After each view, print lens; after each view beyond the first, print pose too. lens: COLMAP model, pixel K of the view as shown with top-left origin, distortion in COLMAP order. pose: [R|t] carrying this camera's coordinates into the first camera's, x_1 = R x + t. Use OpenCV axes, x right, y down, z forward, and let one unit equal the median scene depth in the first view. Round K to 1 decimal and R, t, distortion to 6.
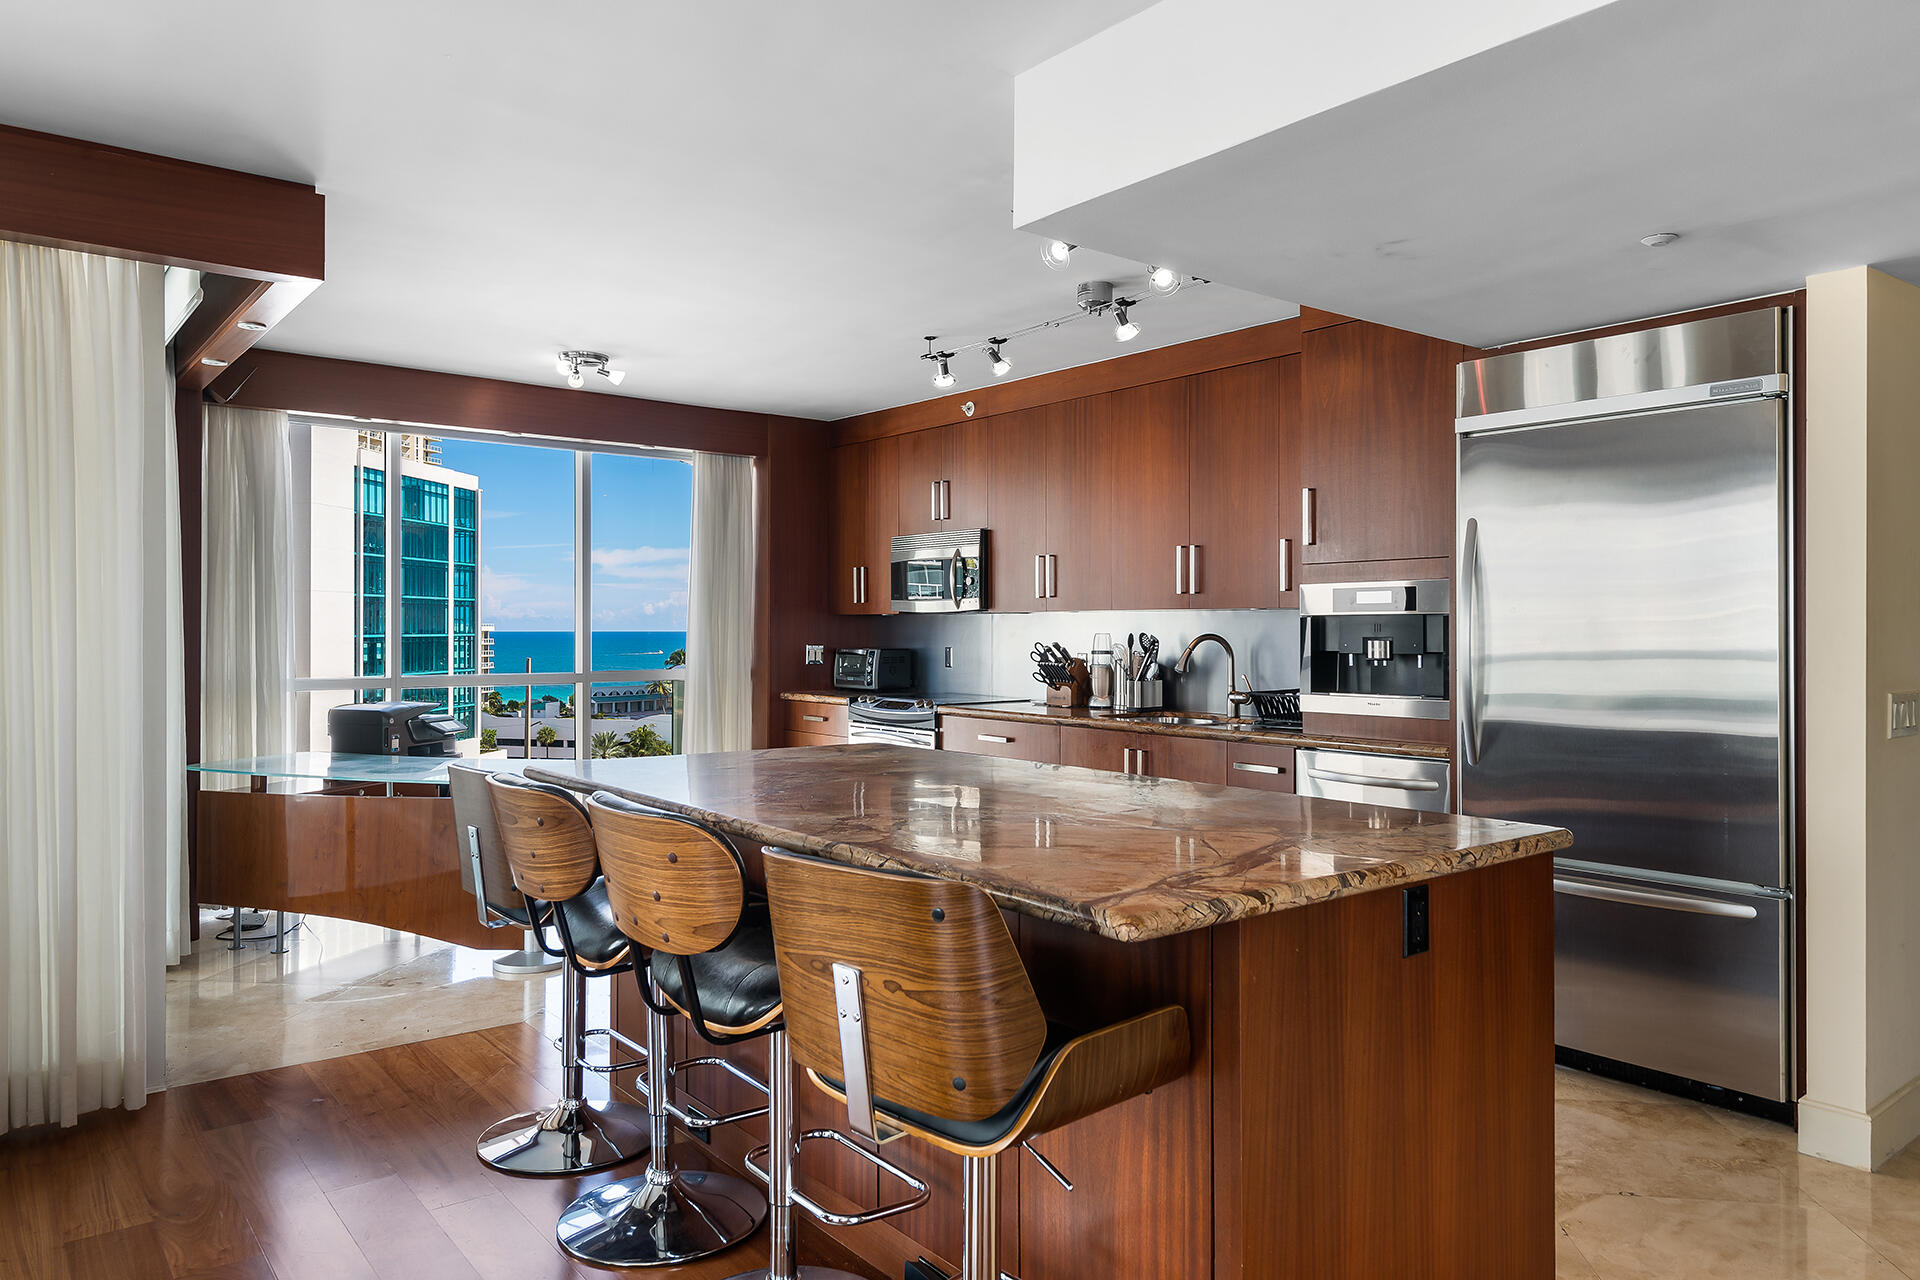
lens RADIAL K [[1227.8, 0, 1012.0], [0, 1227.8, 632.4], [0, 0, 1]] dist [0.006398, 0.003700]
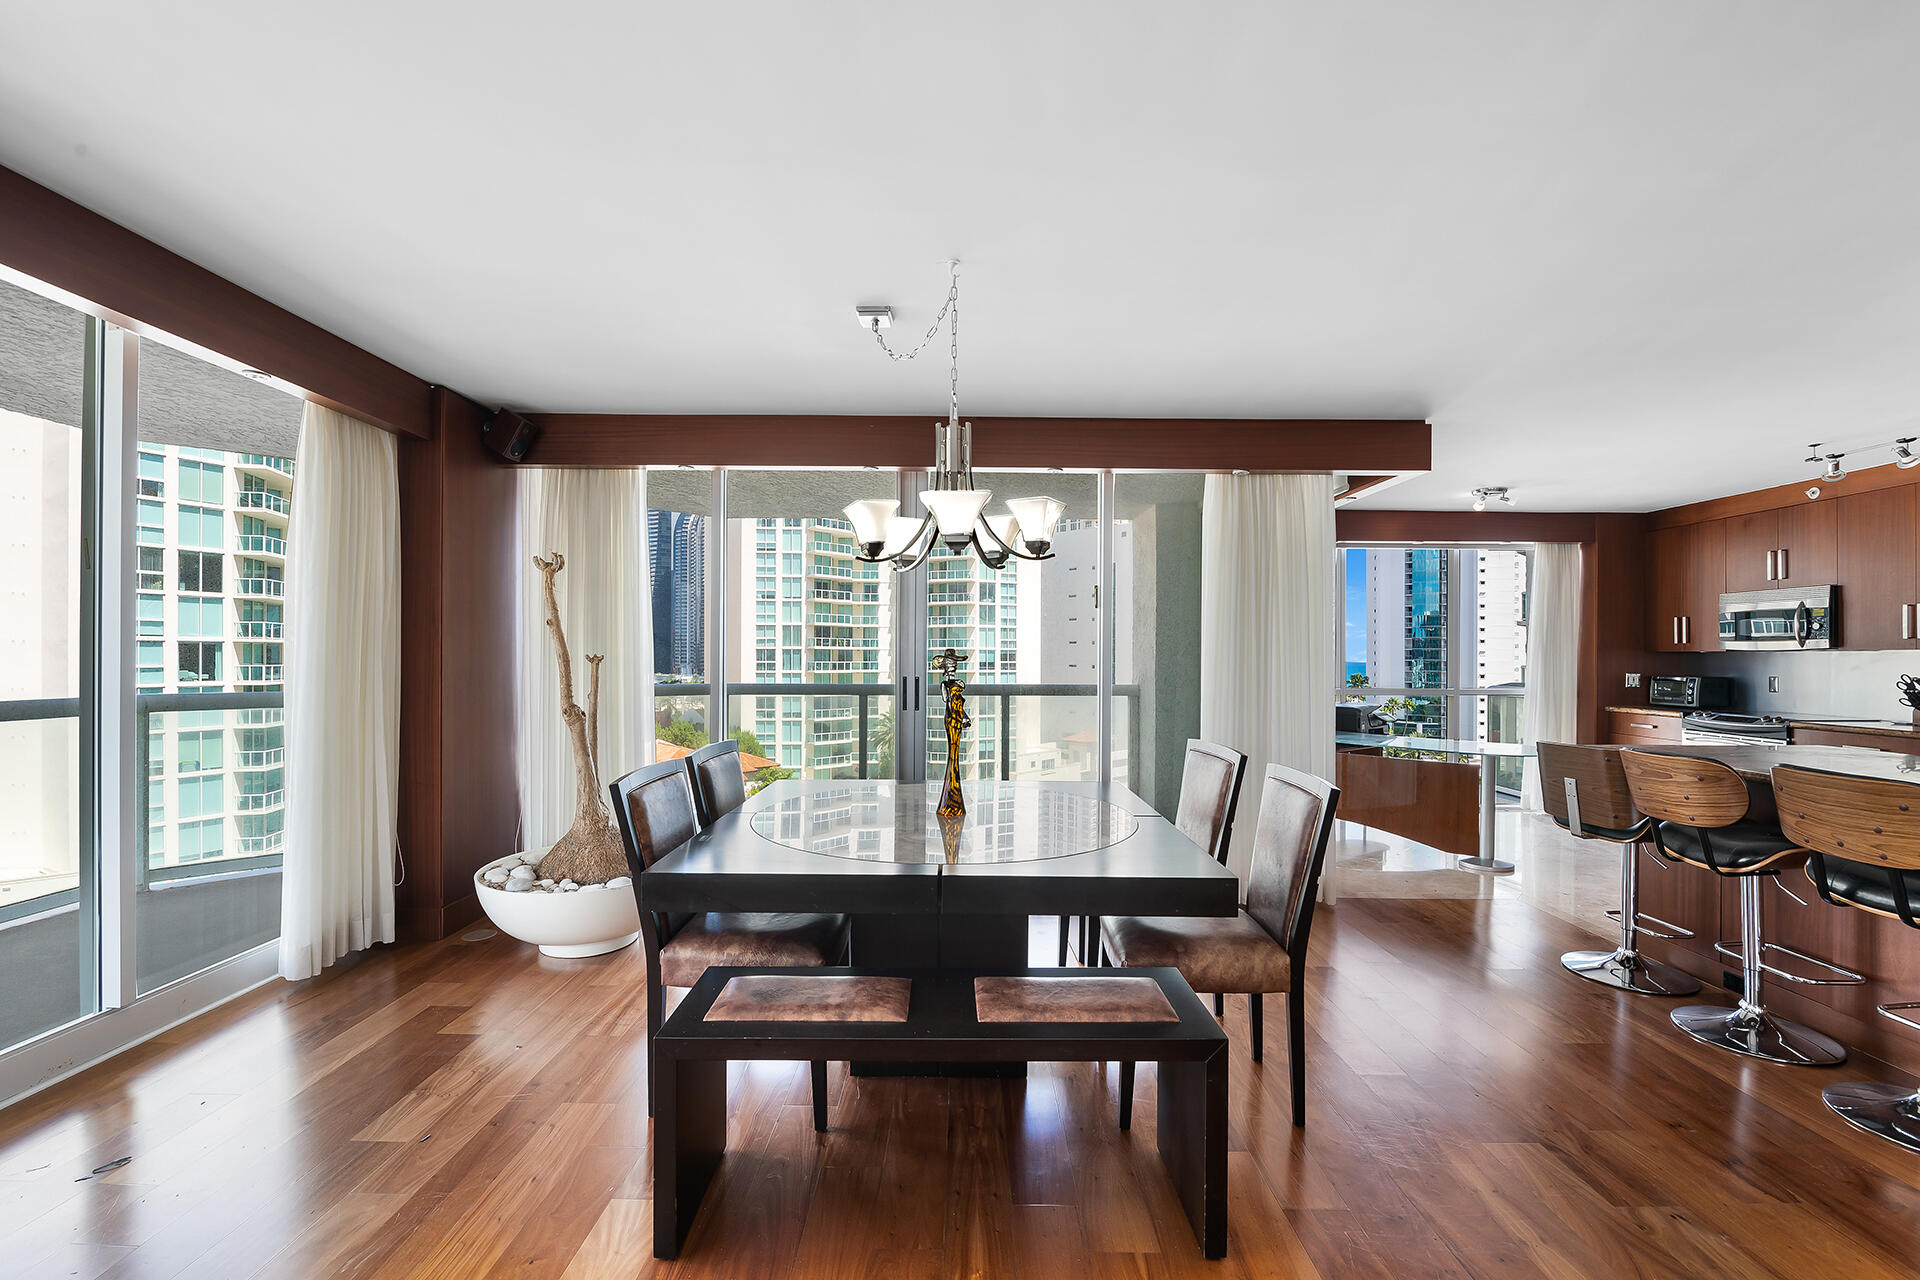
lens RADIAL K [[798.7, 0, 986.6], [0, 798.7, 663.9], [0, 0, 1]] dist [-0.018765, 0.000784]
pose [[0.774476, 0.006560, -0.632569, -0.187175], [-0.004314, 0.999978, 0.005088, -0.002250], [0.632588, -0.001211, 0.774487, -0.189868]]
